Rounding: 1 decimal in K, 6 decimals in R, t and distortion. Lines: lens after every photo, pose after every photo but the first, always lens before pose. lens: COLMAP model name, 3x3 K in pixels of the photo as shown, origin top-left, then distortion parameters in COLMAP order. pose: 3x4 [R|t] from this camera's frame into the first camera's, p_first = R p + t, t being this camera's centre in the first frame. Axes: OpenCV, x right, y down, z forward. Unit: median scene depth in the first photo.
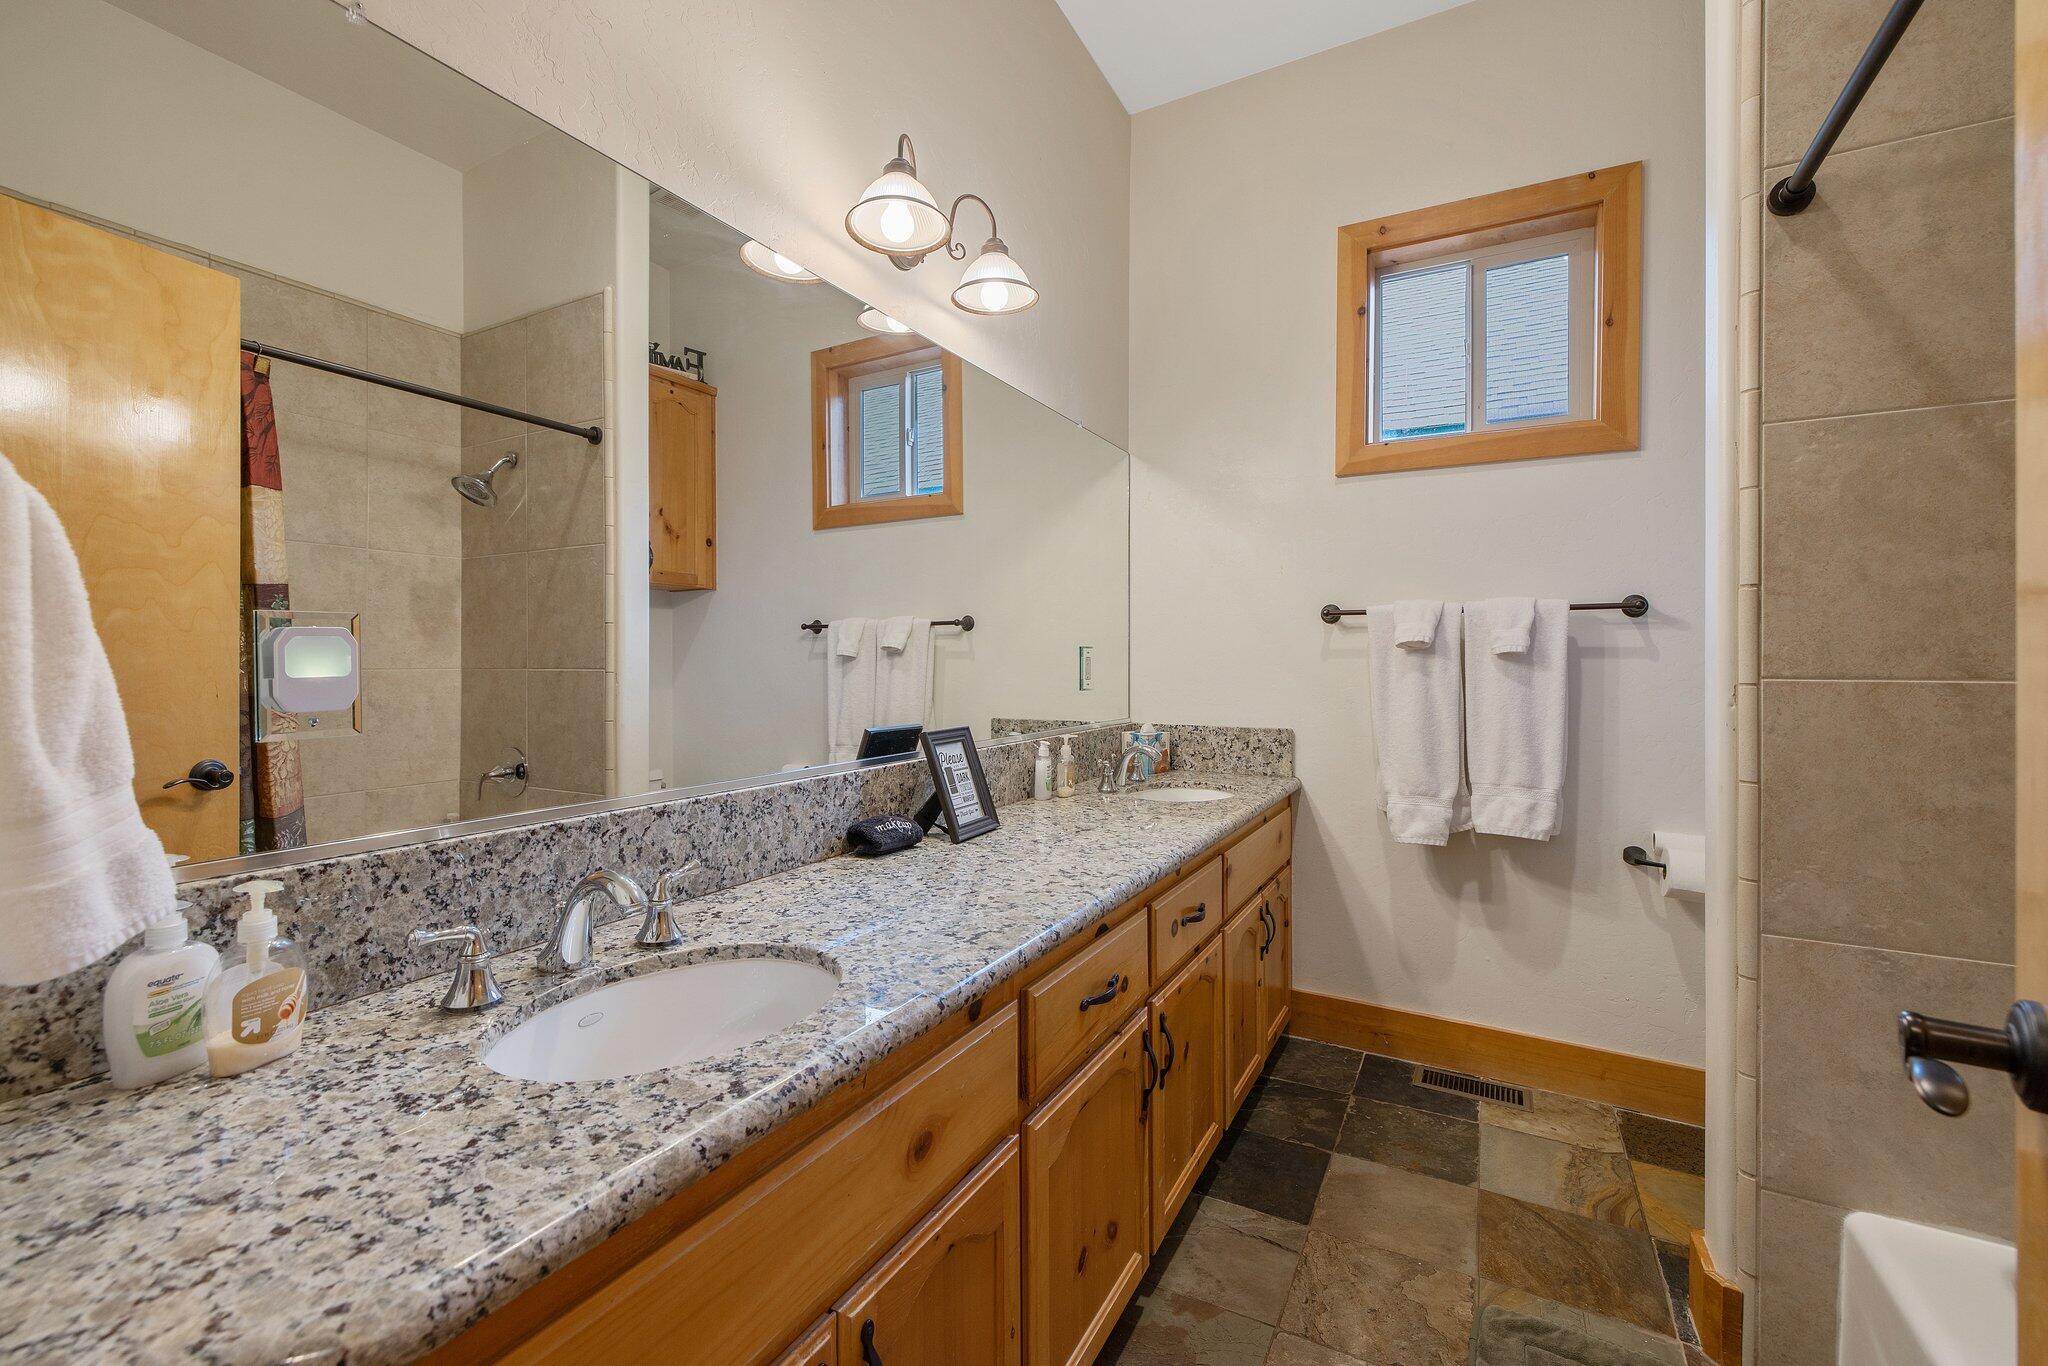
lens RADIAL K [[846.0, 0, 1021.3], [0, 846.0, 675.4], [0, 0, 1]] dist [-0.001337, -0.000200]
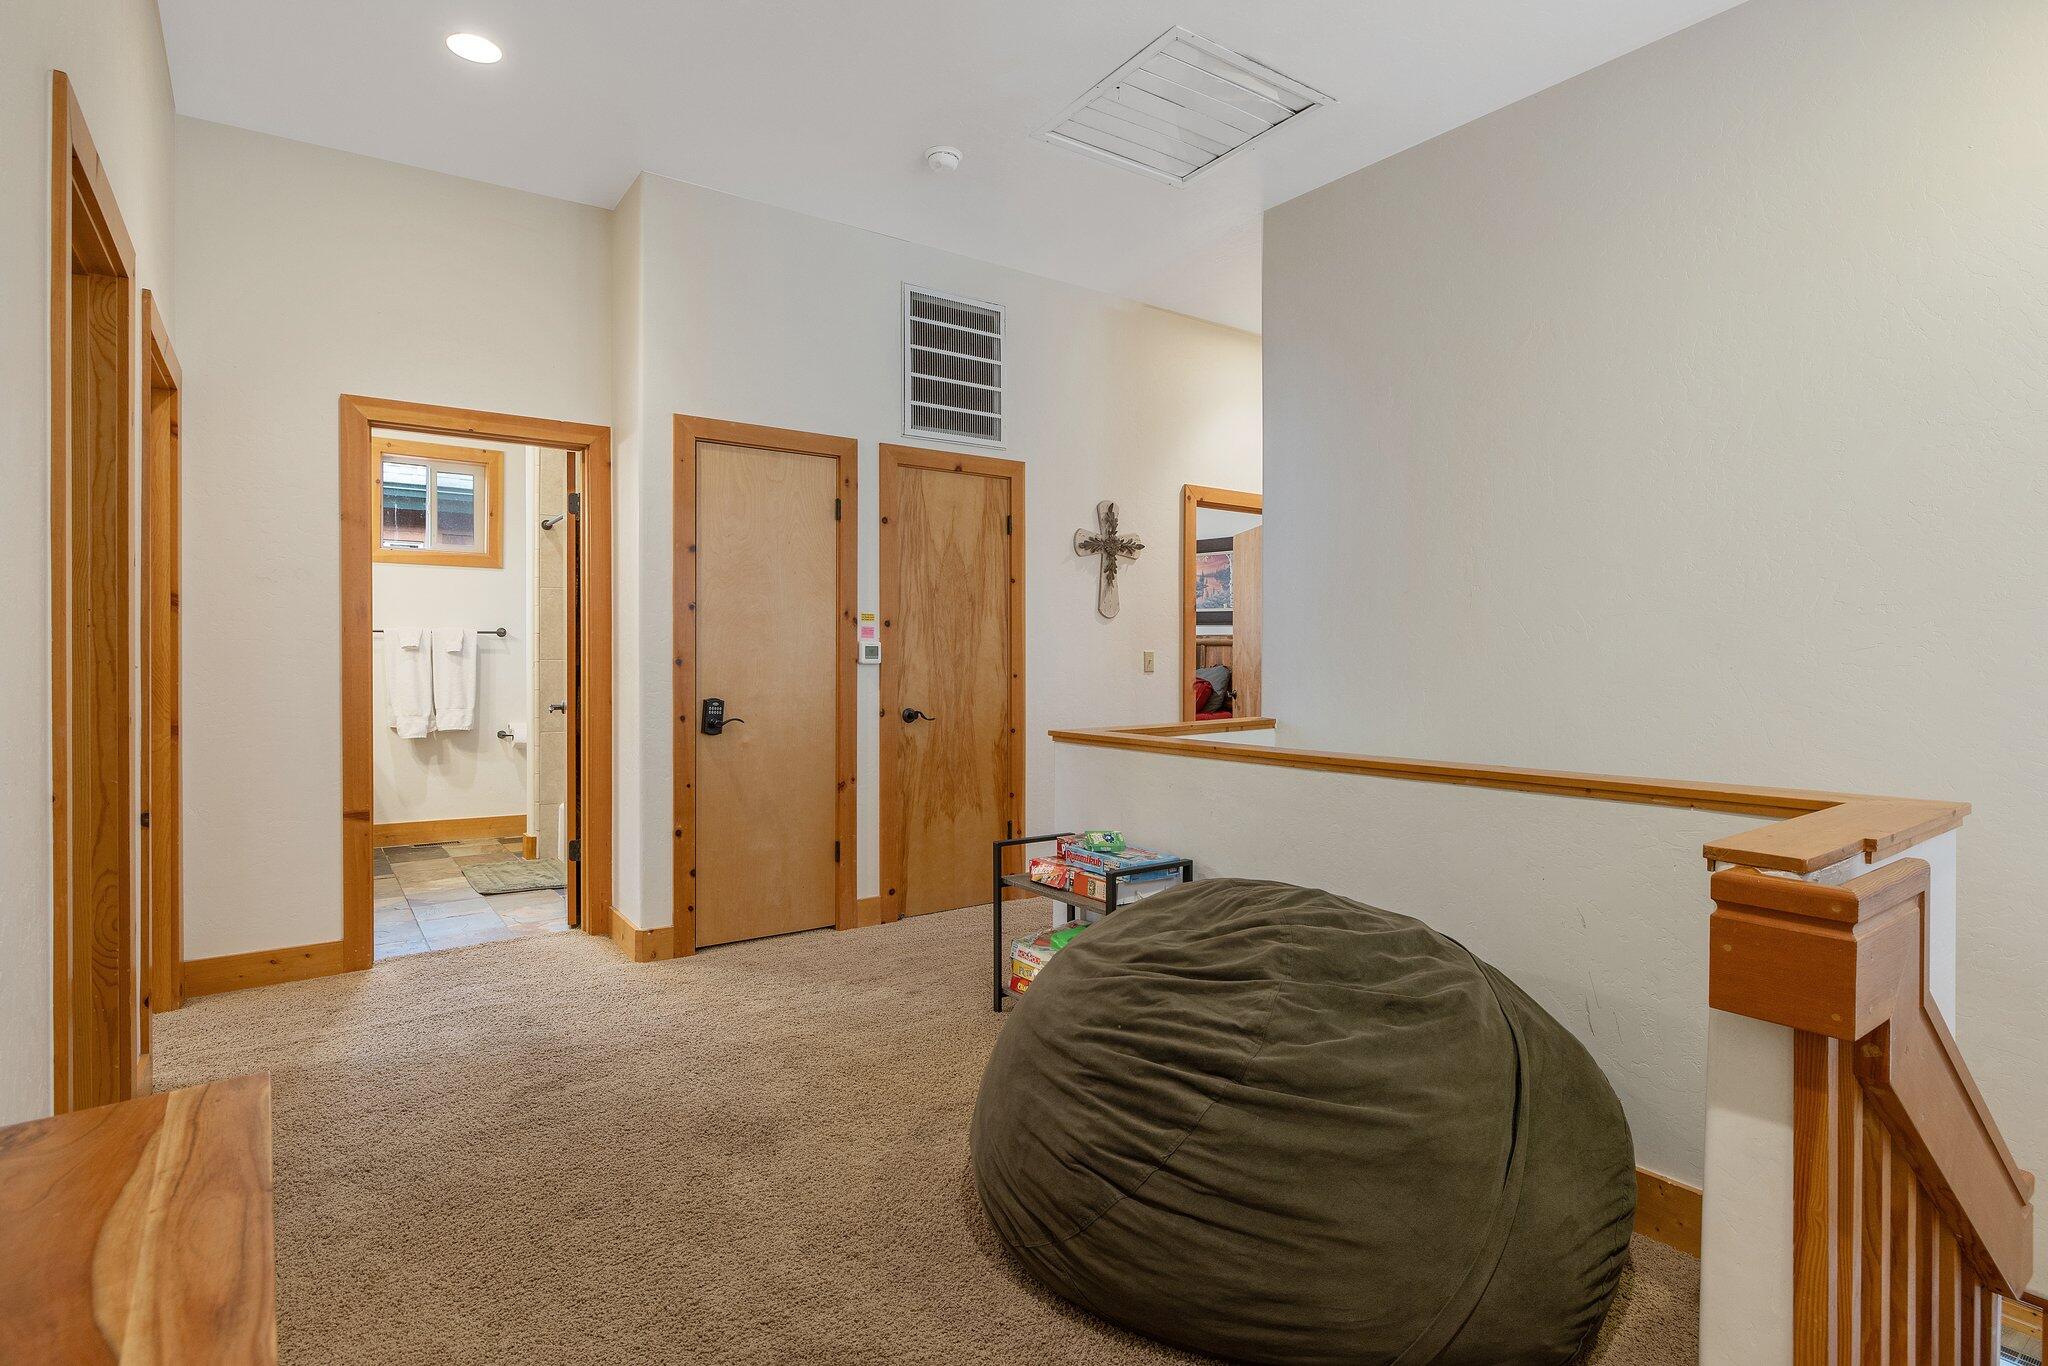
lens RADIAL K [[1039.5, 0, 1022.8], [0, 1039.5, 652.0], [0, 0, 1]] dist [-0.000699, 0.000323]
pose [[0.429426, 0.005477, 0.903086, -1.325920], [0.006795, 0.999934, -0.009296, 0.012216], [-0.903077, 0.010129, 0.429360, -1.633555]]
